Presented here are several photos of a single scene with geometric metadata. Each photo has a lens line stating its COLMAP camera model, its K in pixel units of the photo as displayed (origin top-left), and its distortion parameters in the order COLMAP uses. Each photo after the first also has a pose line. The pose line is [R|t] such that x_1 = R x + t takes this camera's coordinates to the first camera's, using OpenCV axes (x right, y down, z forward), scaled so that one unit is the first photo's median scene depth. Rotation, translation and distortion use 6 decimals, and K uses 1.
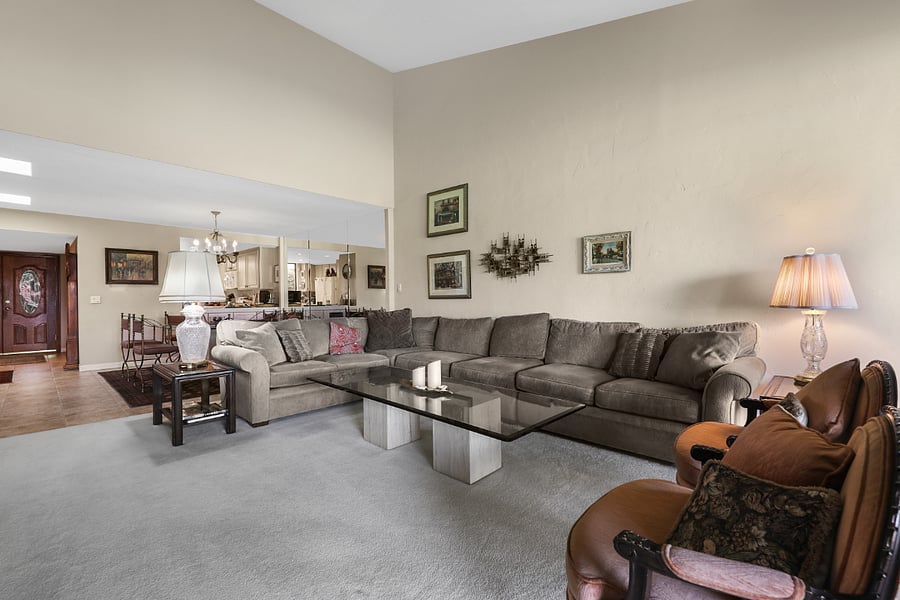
lens RADIAL K [[389.5, 0, 450.0], [0, 389.5, 300.0], [0, 0, 1]] dist [0.000431, -0.000021]
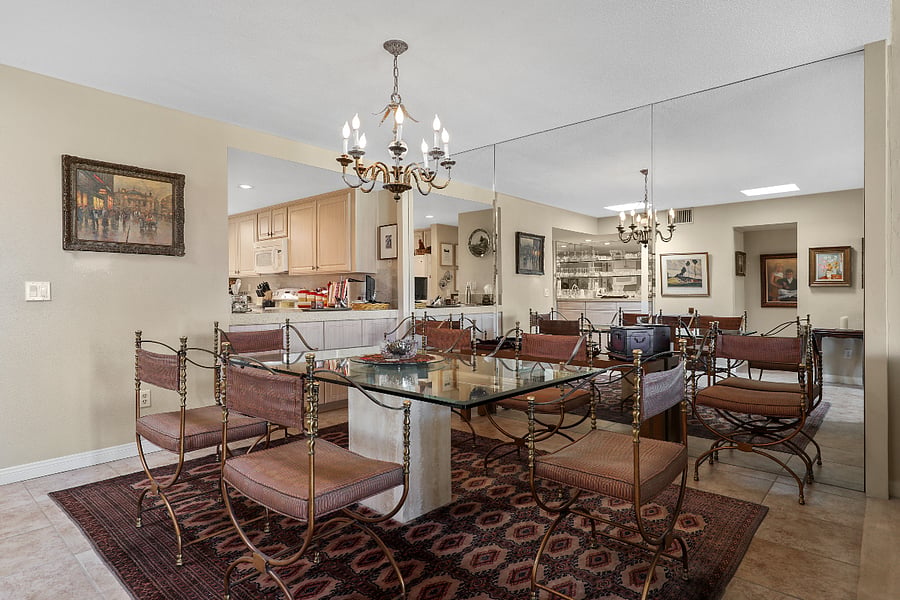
lens RADIAL K [[482.4, 0, 450.2], [0, 482.4, 288.1], [0, 0, 1]] dist [0.000701, 0.000245]
pose [[0.999742, 0.009553, 0.020615, -0.497881], [-0.009303, 0.999883, -0.012164, -0.001709], [-0.020729, 0.011969, 0.999713, 0.504610]]
